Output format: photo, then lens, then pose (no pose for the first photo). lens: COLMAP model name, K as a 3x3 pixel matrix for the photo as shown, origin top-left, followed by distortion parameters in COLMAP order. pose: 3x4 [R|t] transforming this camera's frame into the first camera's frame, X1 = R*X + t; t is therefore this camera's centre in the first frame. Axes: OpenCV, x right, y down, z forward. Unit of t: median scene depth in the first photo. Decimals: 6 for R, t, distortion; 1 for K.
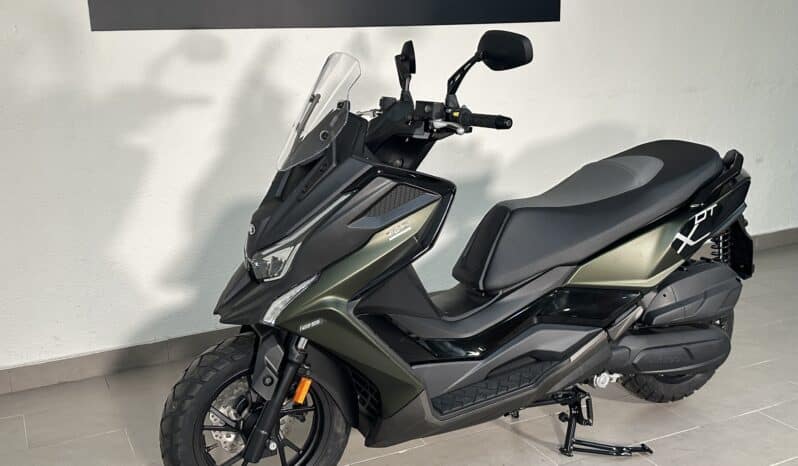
lens RADIAL K [[805.3, 0, 393.5], [0, 805.3, 232.7], [0, 0, 1]] dist [0.086349, 0.000000]
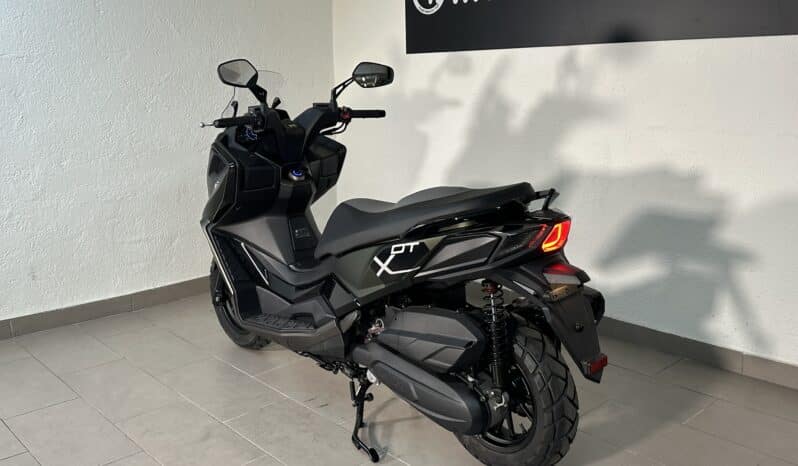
lens RADIAL K [[731.3, 0, 396.2], [0, 731.3, 228.3], [0, 0, 1]] dist [0.065231, 0.000000]
pose [[0.303919, 0.225472, -0.925633, 1.197694], [-0.211841, 0.963261, 0.165082, -0.190436], [0.928847, 0.145915, 0.340517, 0.695943]]
